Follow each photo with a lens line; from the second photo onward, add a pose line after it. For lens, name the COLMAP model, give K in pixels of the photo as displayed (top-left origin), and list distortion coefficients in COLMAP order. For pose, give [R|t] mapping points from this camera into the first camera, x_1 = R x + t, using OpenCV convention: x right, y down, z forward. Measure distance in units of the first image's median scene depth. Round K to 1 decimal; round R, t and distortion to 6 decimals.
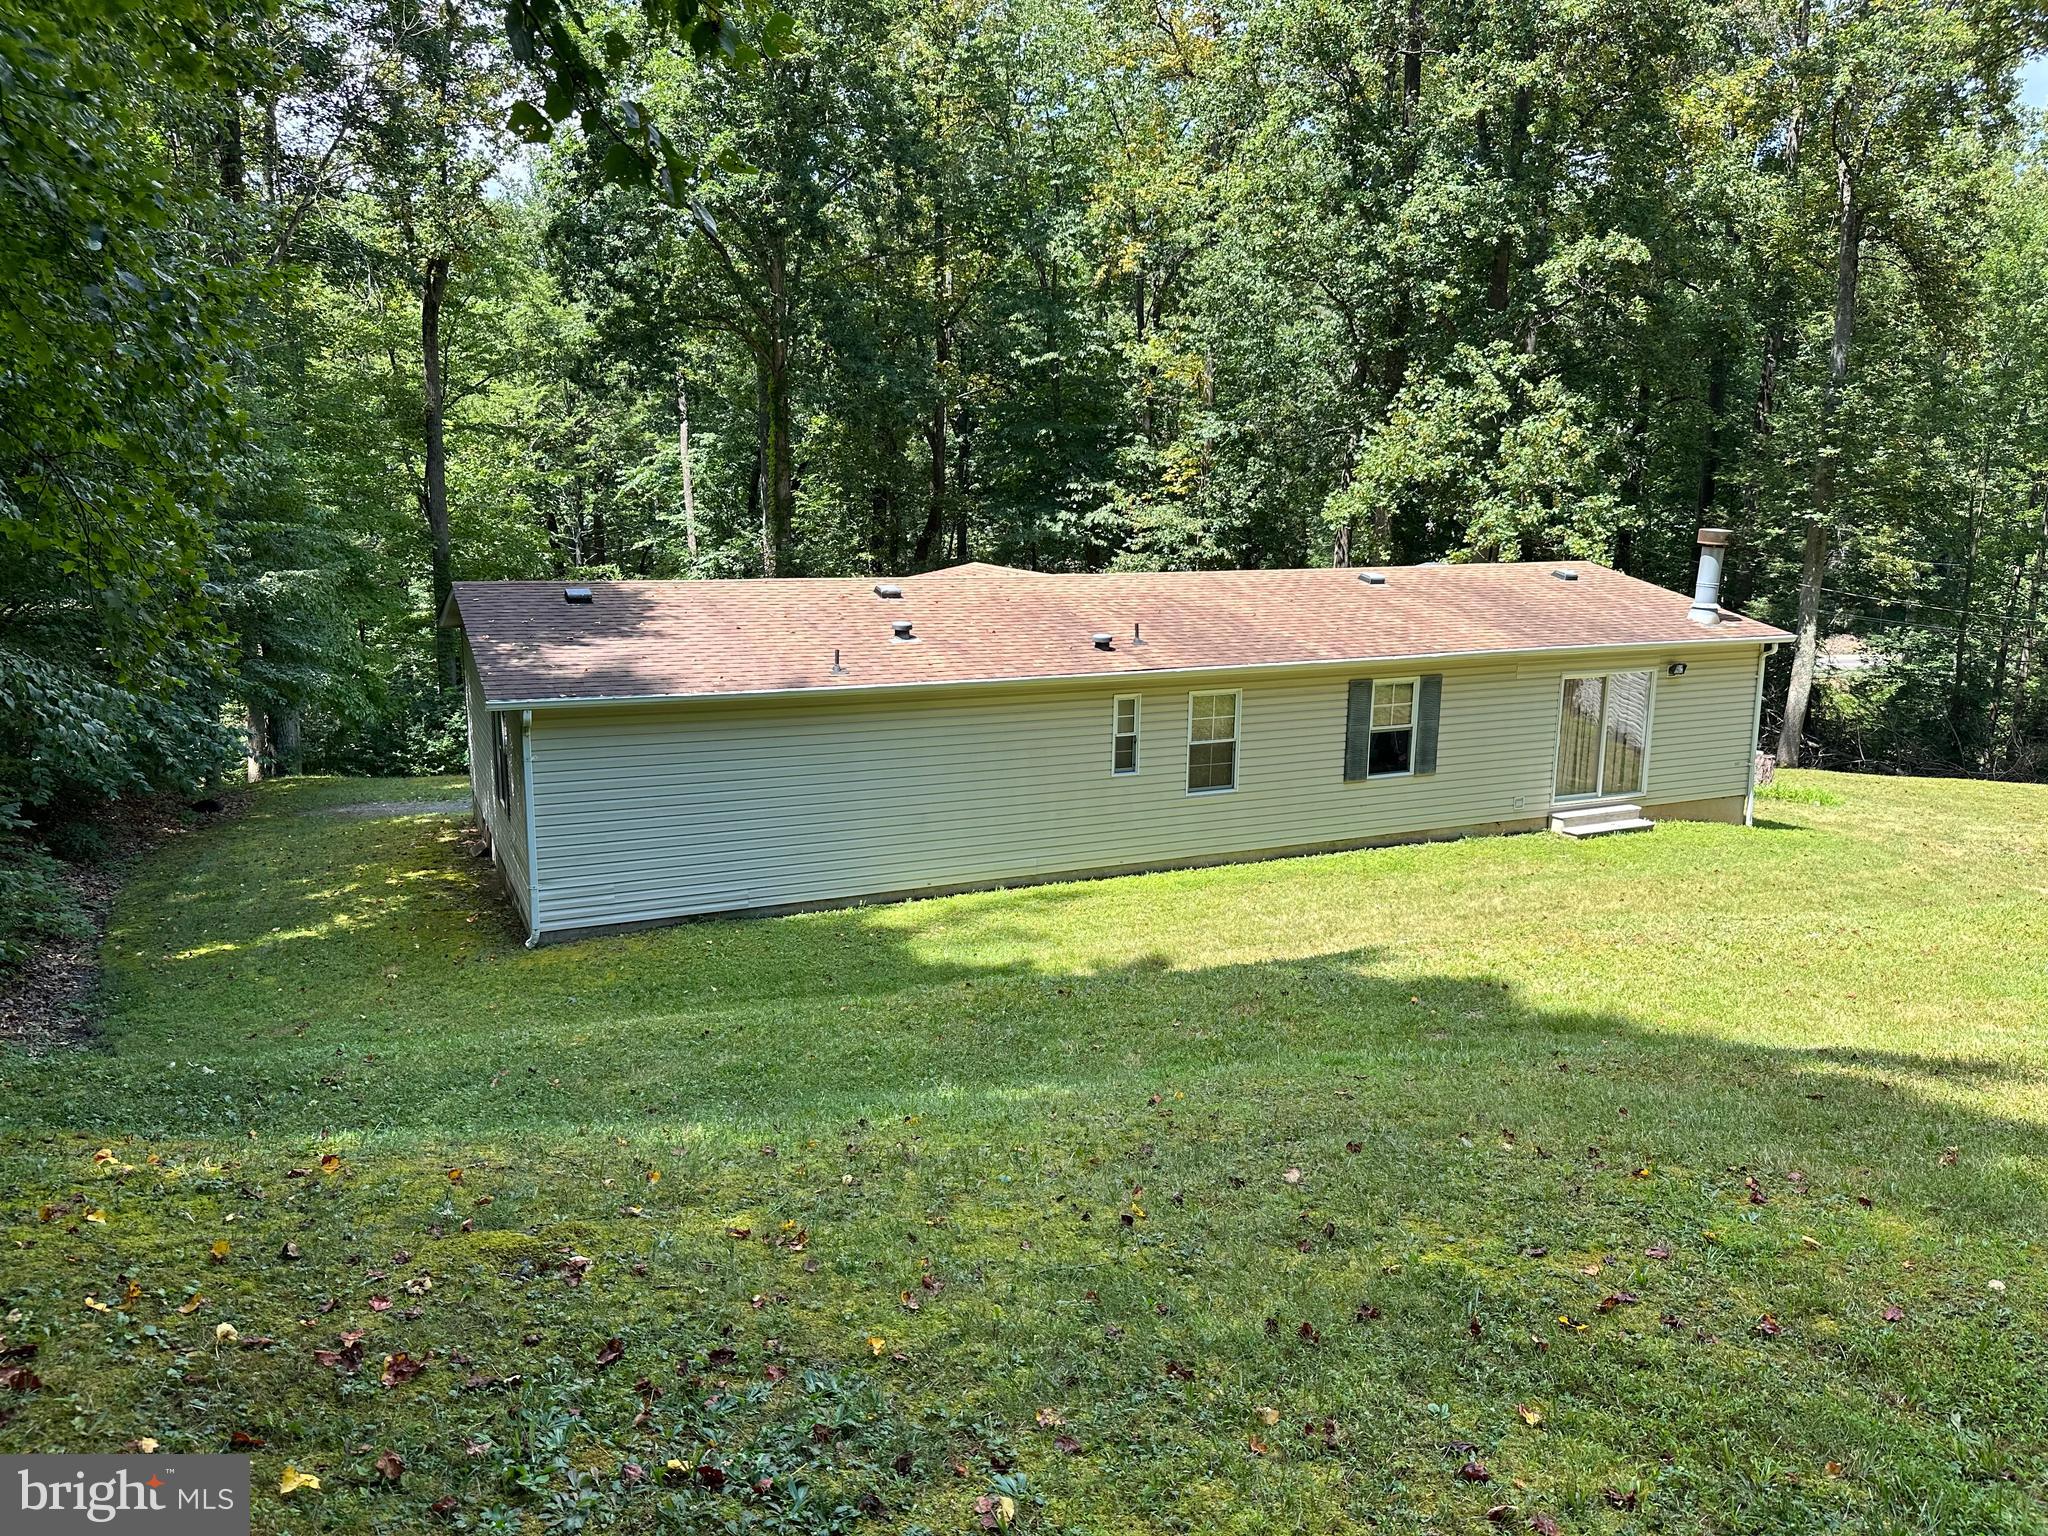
lens RADIAL K [[1409.2, 0, 1024.0], [0, 1409.2, 768.0], [0, 0, 1]] dist [0.119926, -0.199260]
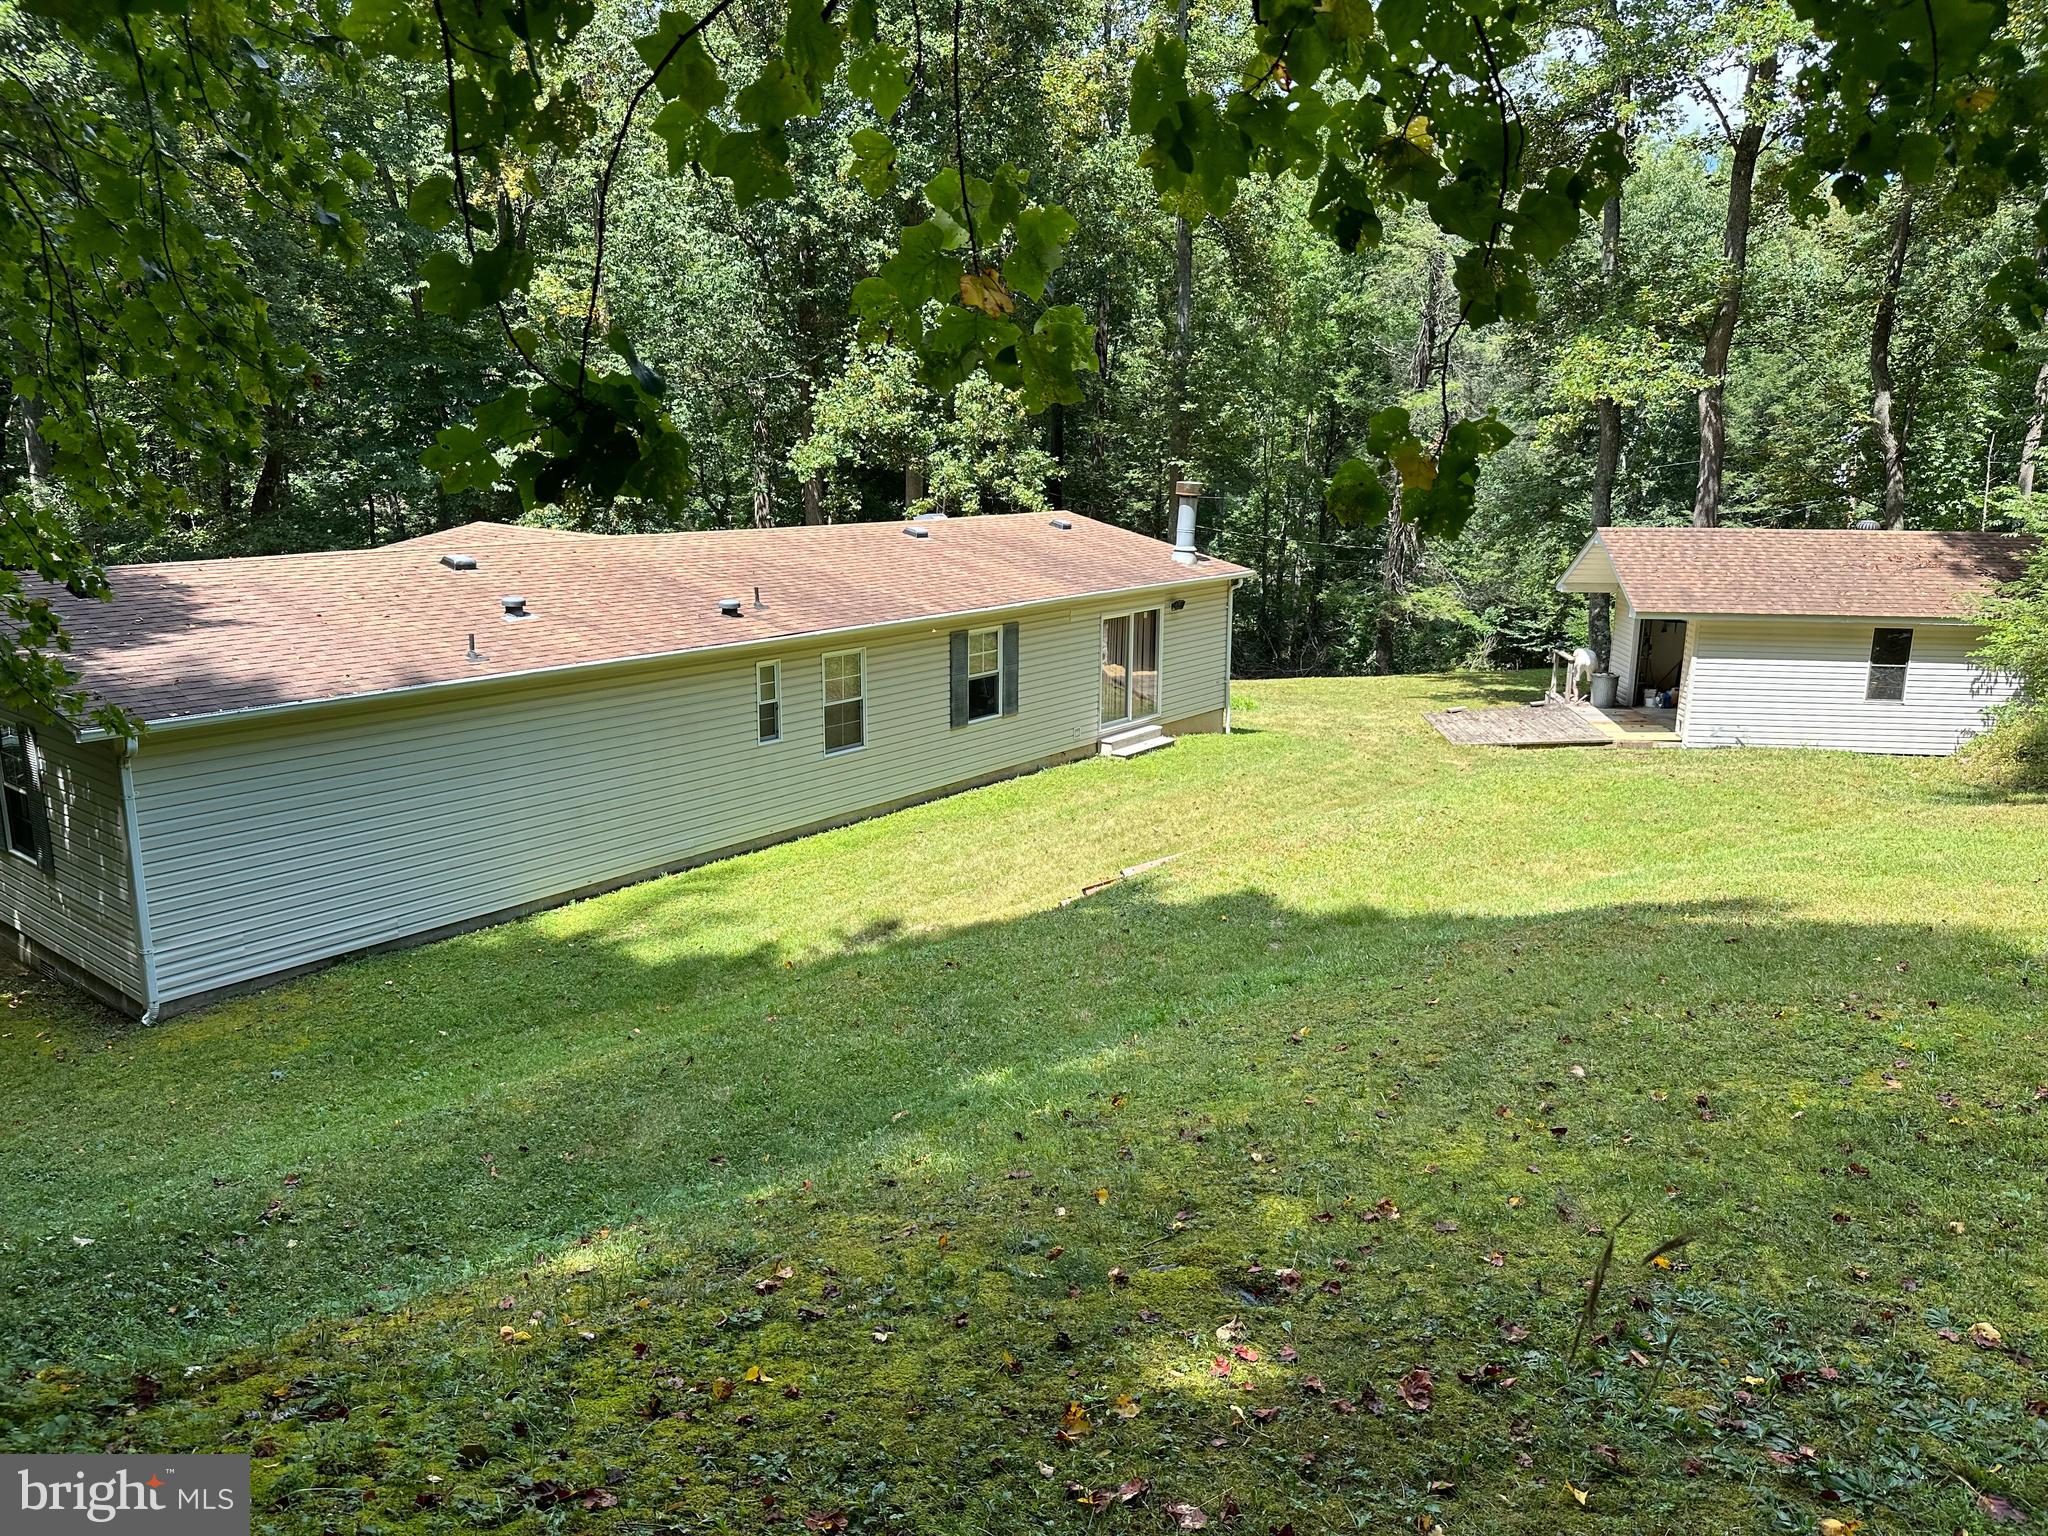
lens RADIAL K [[1402.6, 0, 1024.0], [0, 1402.6, 768.0], [0, 0, 1]] dist [0.114774, -0.205929]
pose [[0.889466, -0.105267, 0.444711, -0.191150], [0.086741, 0.994308, 0.061872, -0.021010], [-0.448693, -0.016458, 0.893534, 0.040905]]
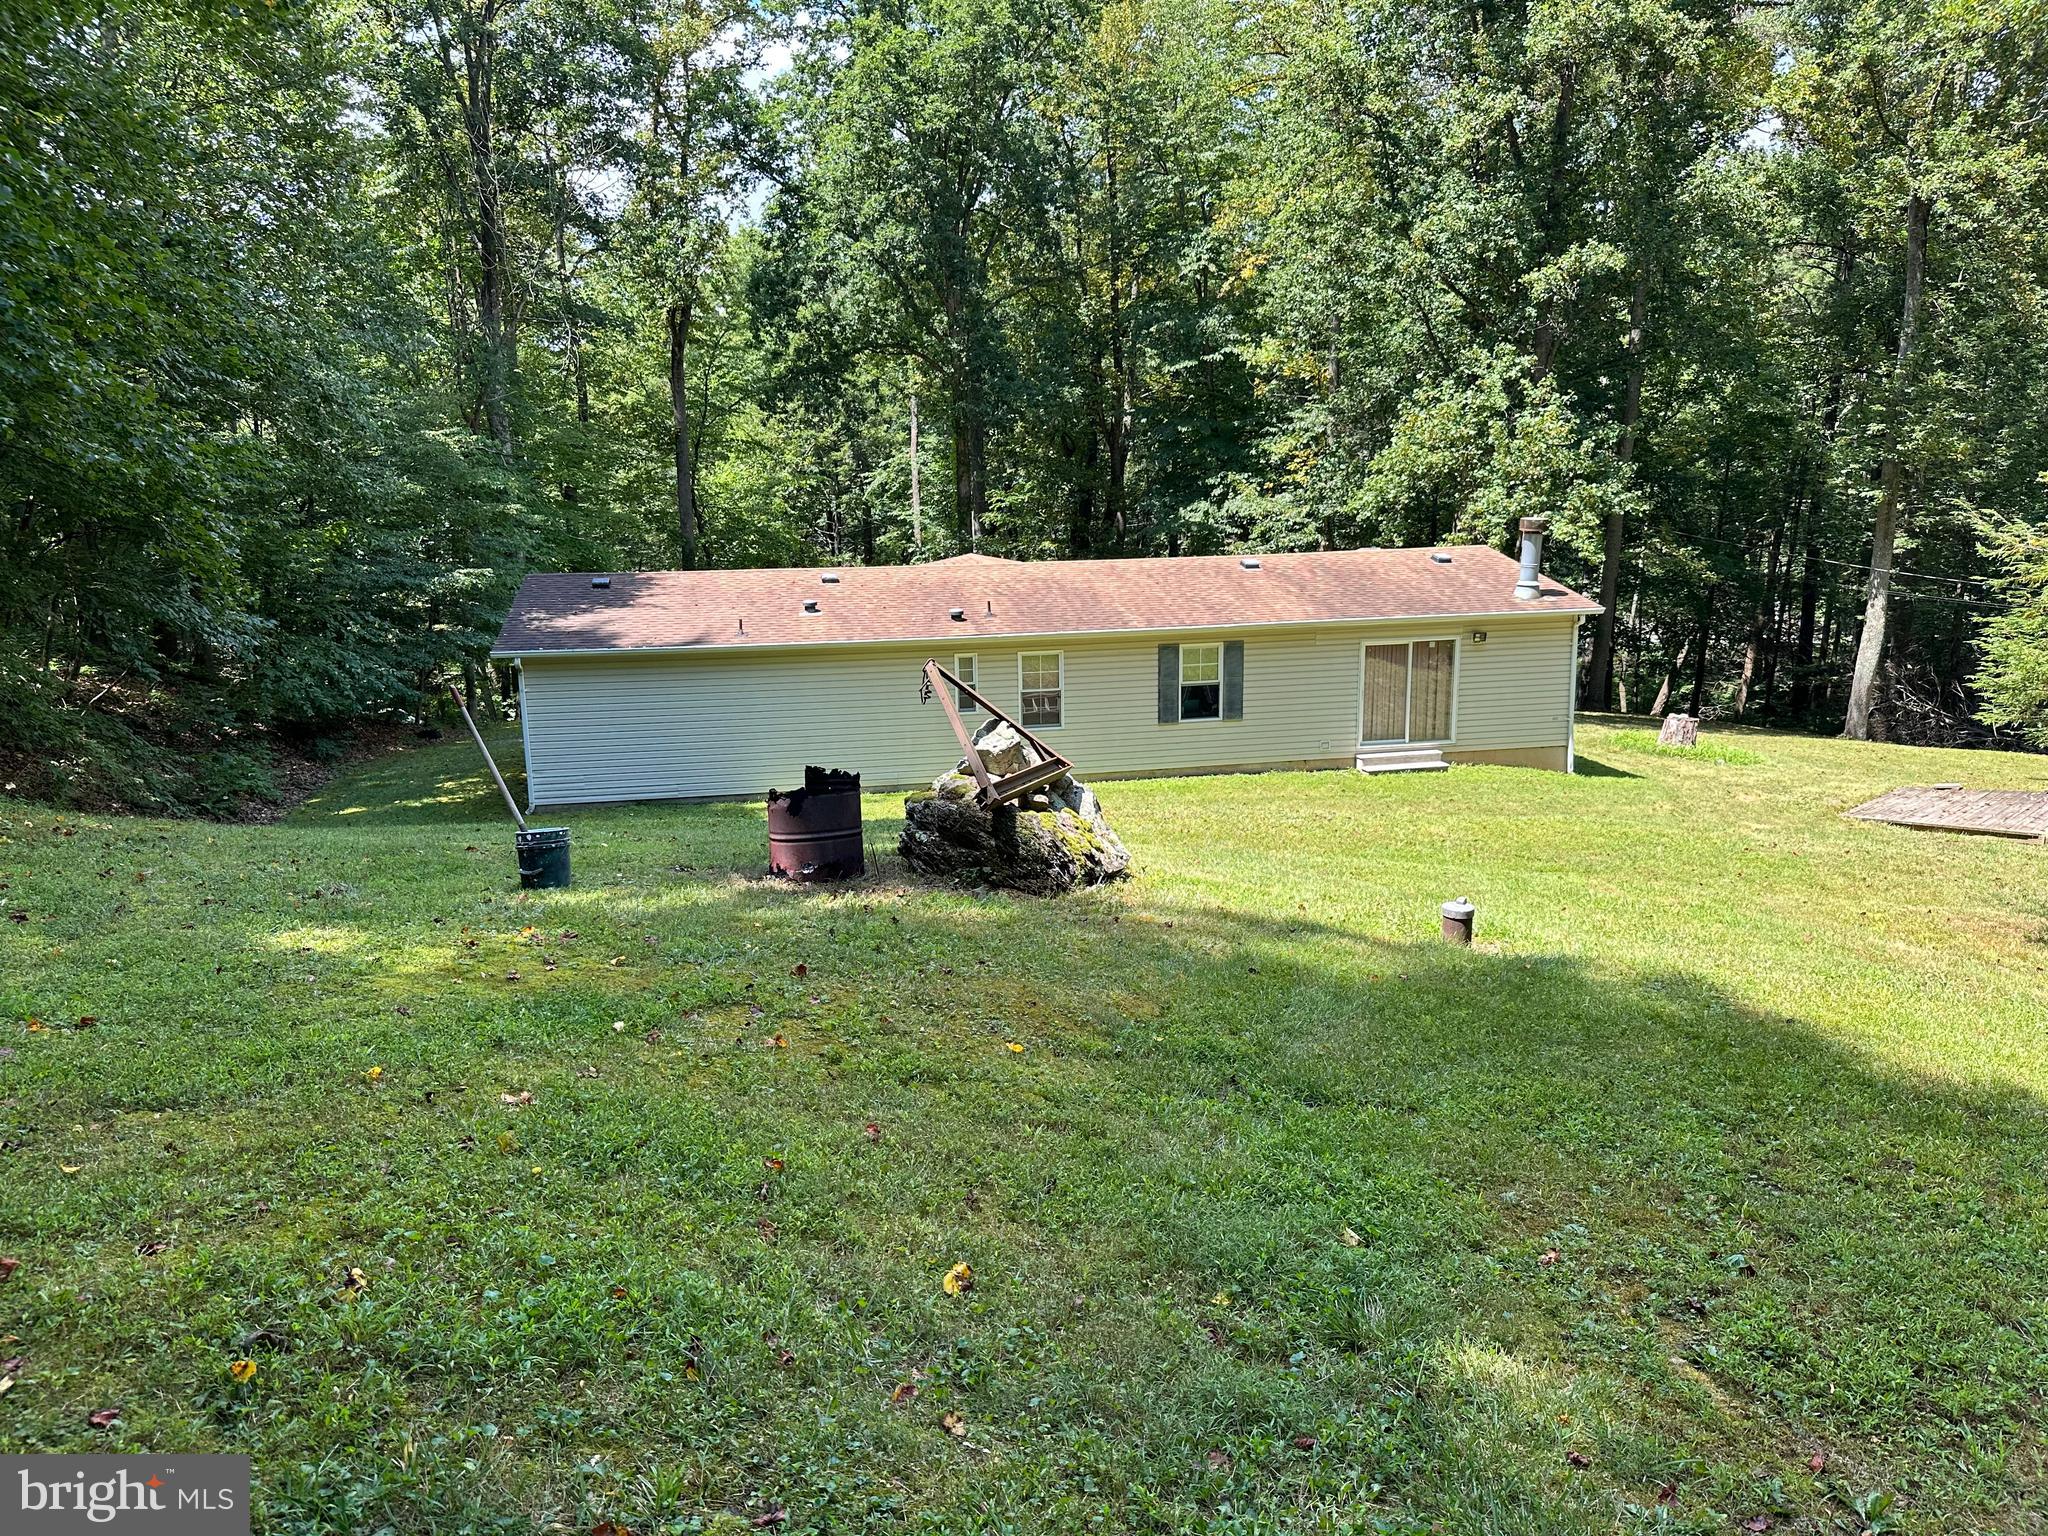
lens RADIAL K [[1409.2, 0, 1024.0], [0, 1409.2, 768.0], [0, 0, 1]] dist [0.119926, -0.199260]
pose [[0.969659, 0.022871, -0.243391, 0.415601], [-0.020028, 0.999699, 0.014148, 0.033866], [0.243642, -0.008844, 0.969825, -0.270601]]
